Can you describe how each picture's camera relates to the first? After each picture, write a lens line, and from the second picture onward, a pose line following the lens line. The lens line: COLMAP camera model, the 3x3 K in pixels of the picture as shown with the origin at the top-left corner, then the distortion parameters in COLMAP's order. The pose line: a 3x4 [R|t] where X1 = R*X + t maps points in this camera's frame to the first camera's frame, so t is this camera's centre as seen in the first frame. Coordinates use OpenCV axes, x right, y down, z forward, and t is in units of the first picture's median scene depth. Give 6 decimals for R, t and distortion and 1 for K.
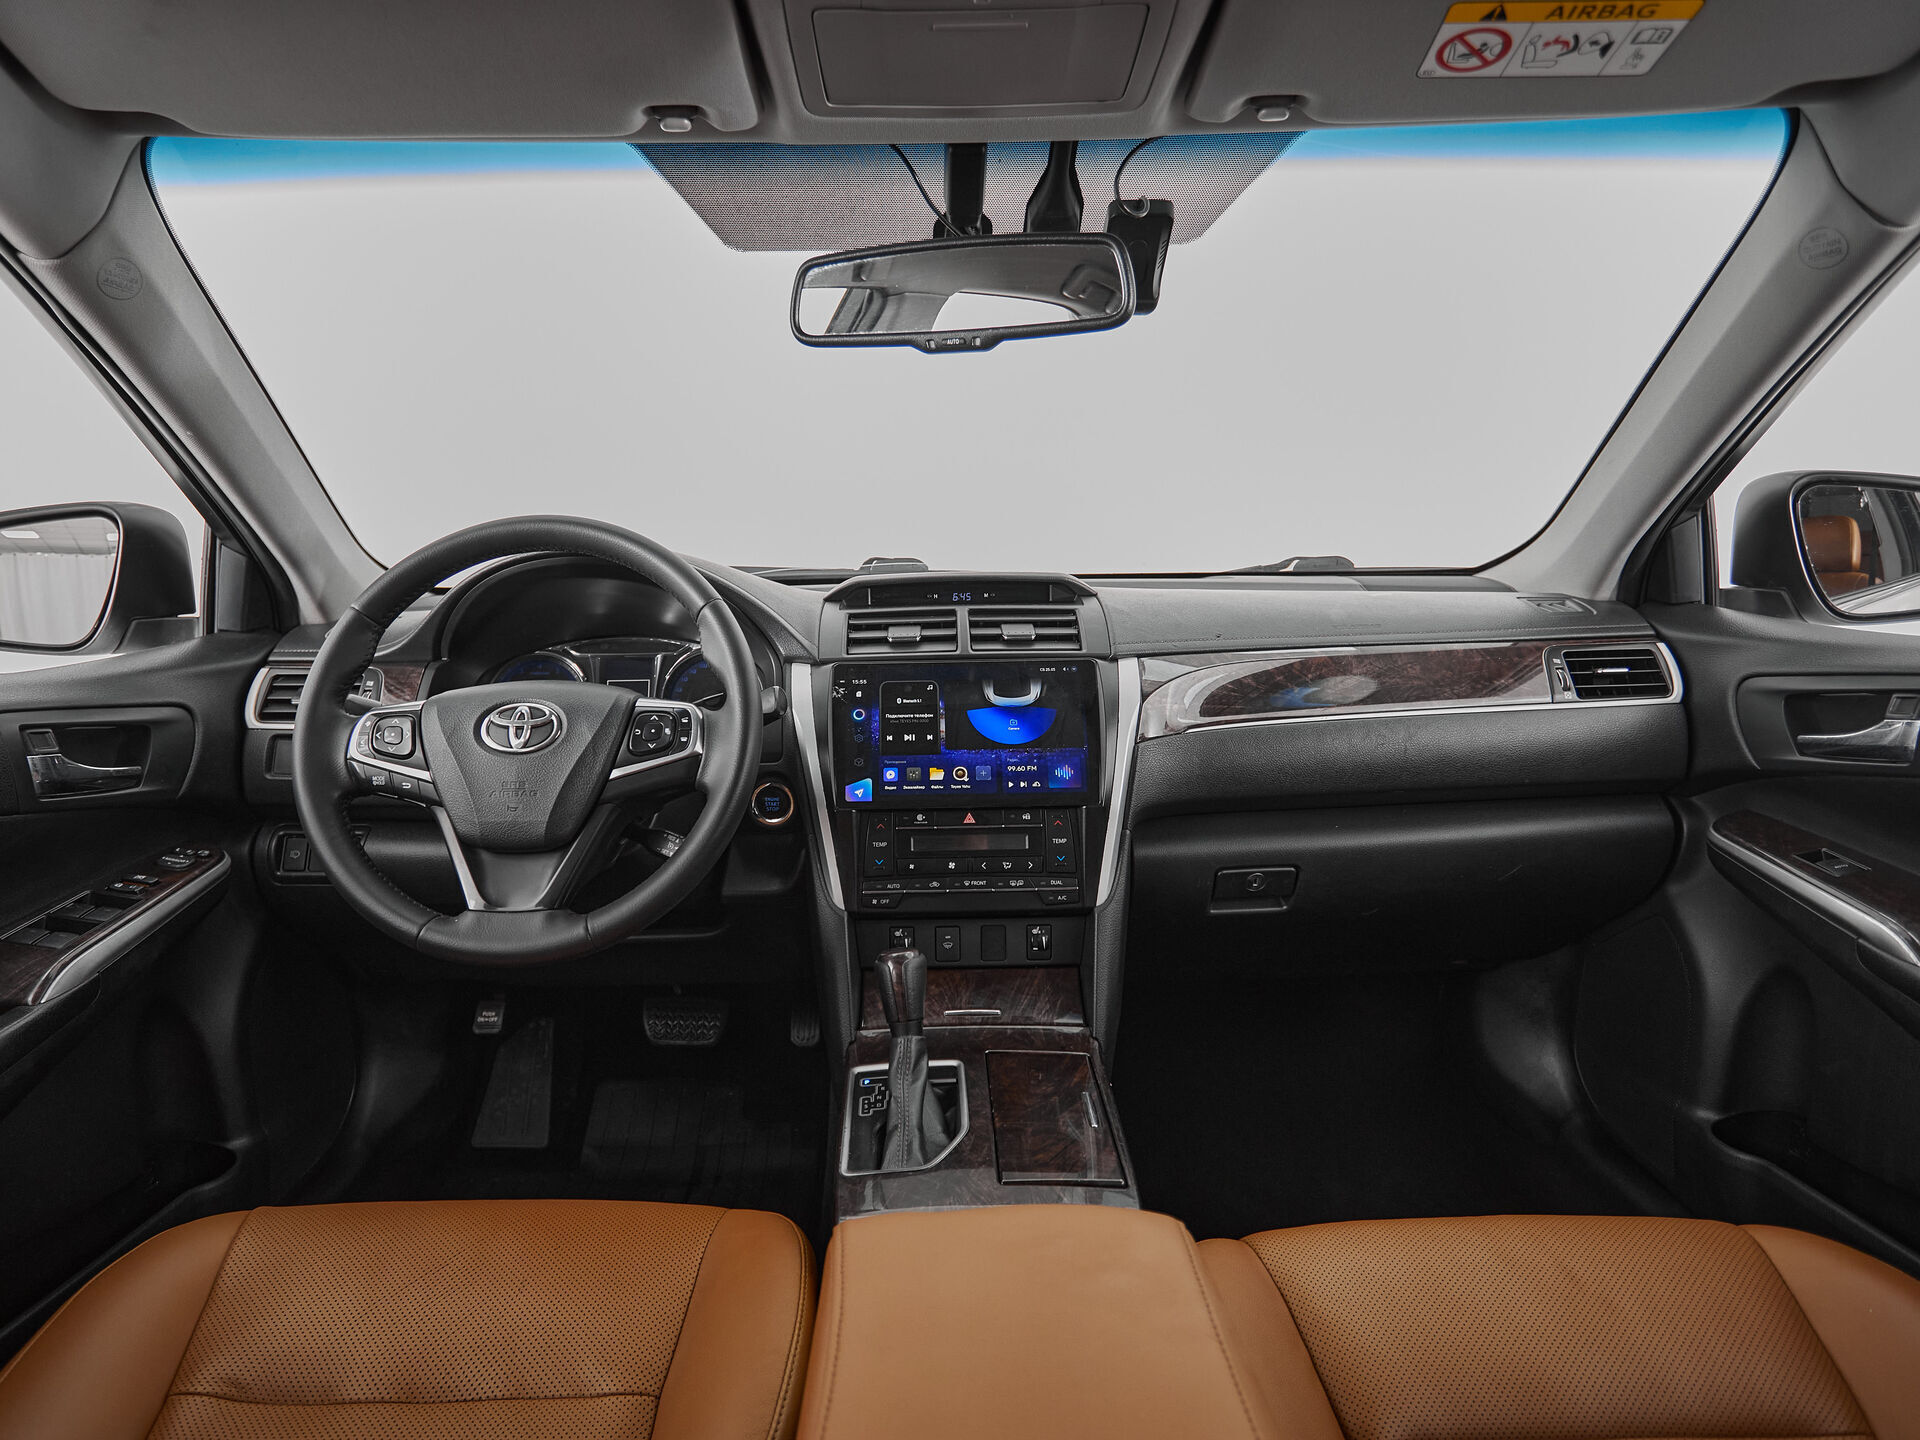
lens RADIAL K [[1157.1, 0, 913.3], [0, 1157.1, 743.4], [0, 0, 1]] dist [-0.003198, -0.001099]
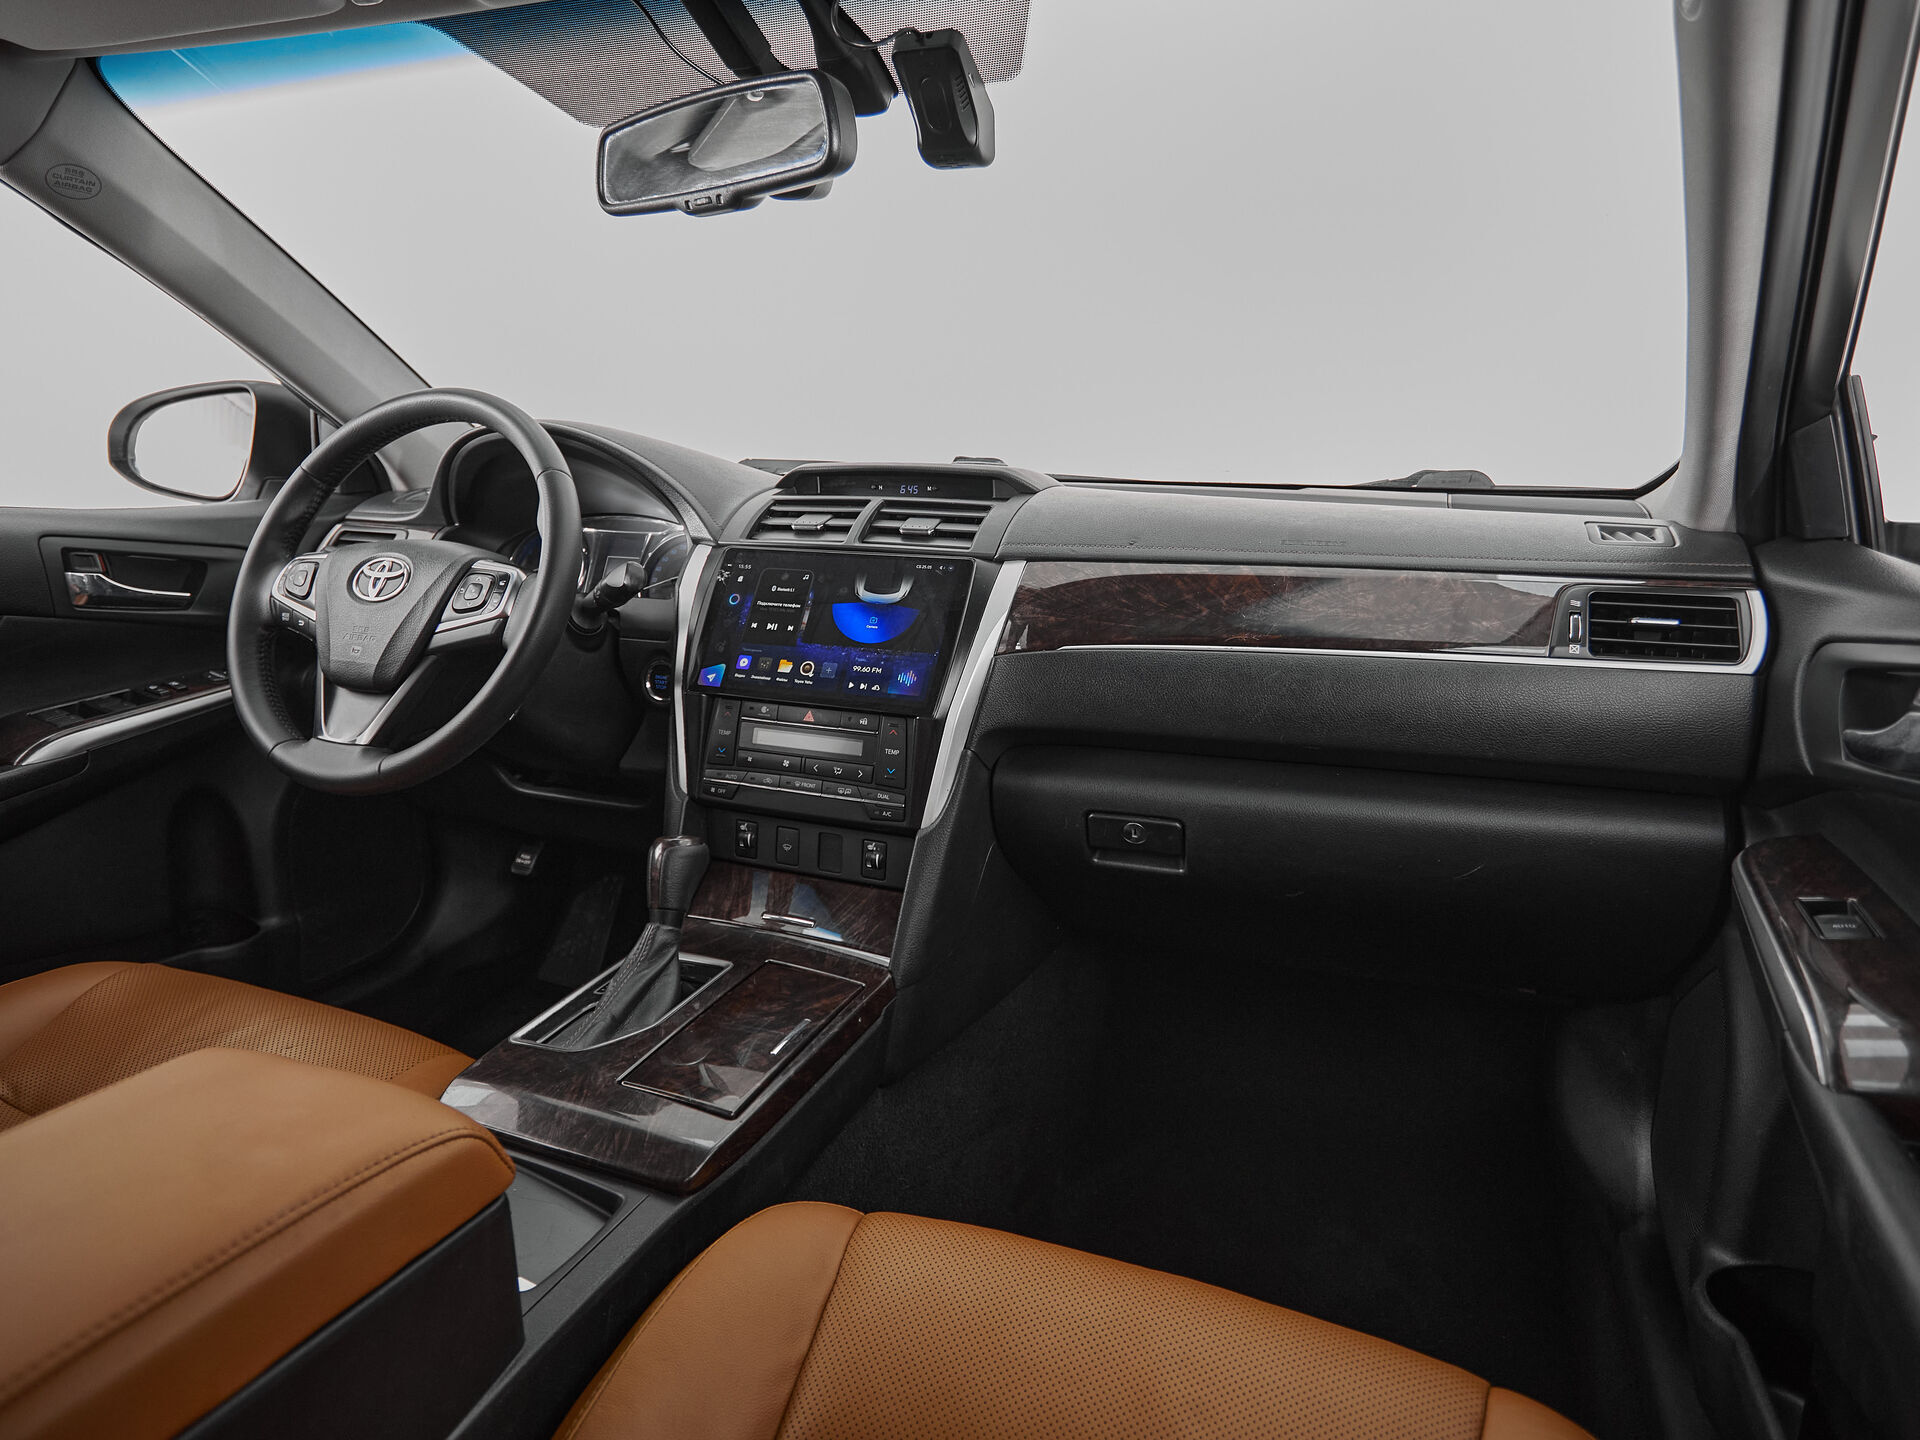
lens RADIAL K [[1157.1, 0, 934.1], [0, 1157.1, 671.3], [0, 0, 1]] dist [-0.003198, -0.001099]
pose [[0.921667, 0.100130, -0.374839, 0.491800], [-0.099703, 0.994804, 0.020586, -0.001488], [0.374953, 0.018400, 0.926861, 0.160998]]
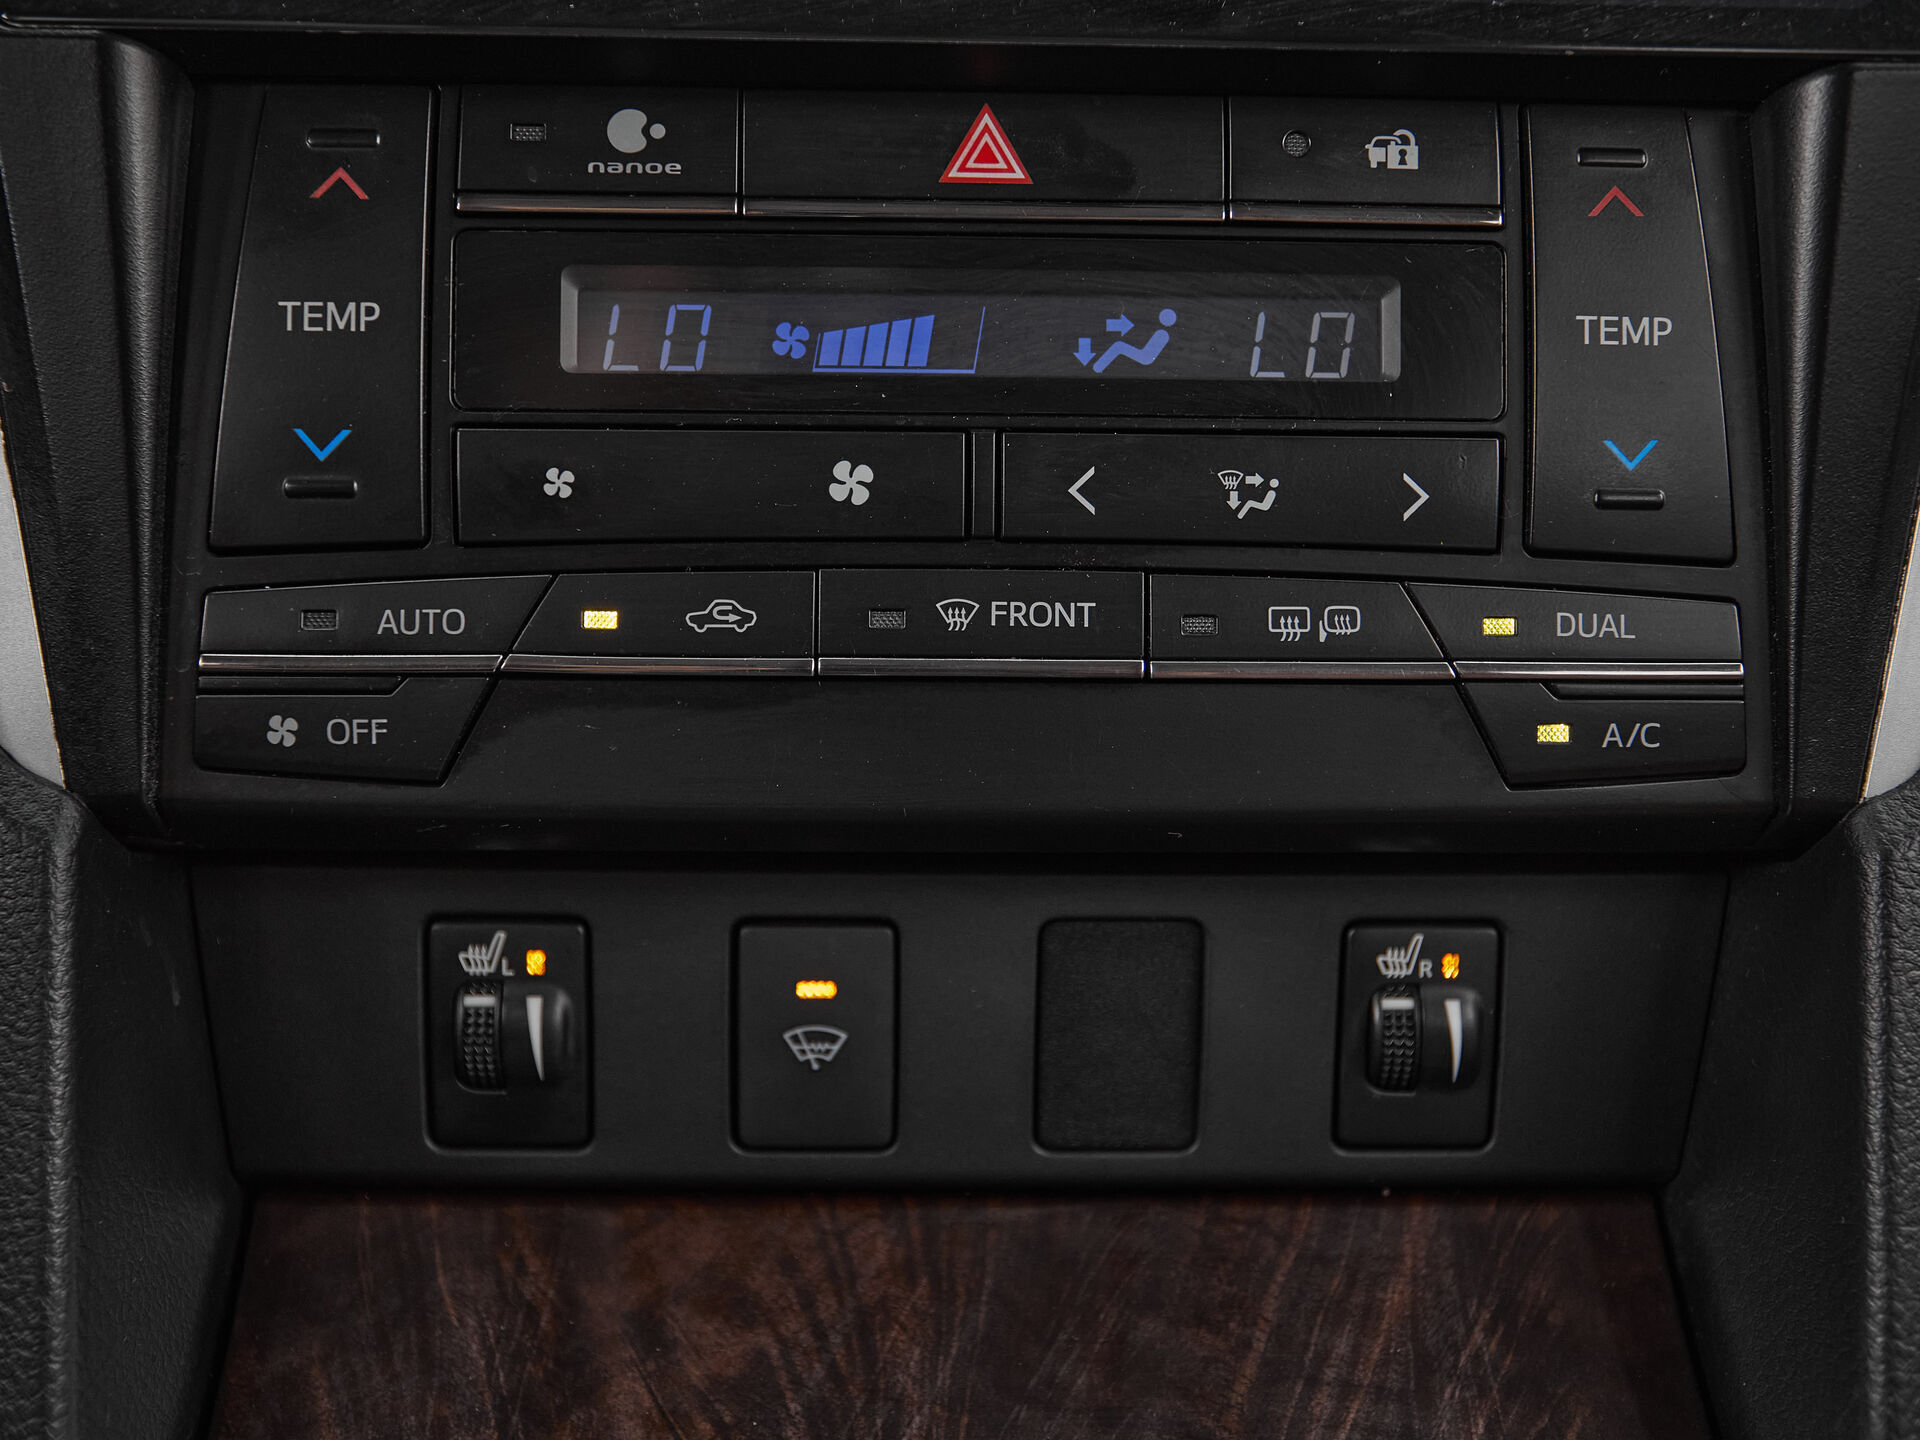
lens RADIAL K [[1845.4, 0, 910.4], [0, 1845.4, 696.3], [0, 0, 1]] dist [0.005320, 0.005263]
pose [[0.999143, 0.025466, 0.032630, 0.033610], [-0.027111, 0.998331, 0.050999, 0.118566], [-0.031277, -0.051840, 0.998166, 0.773670]]
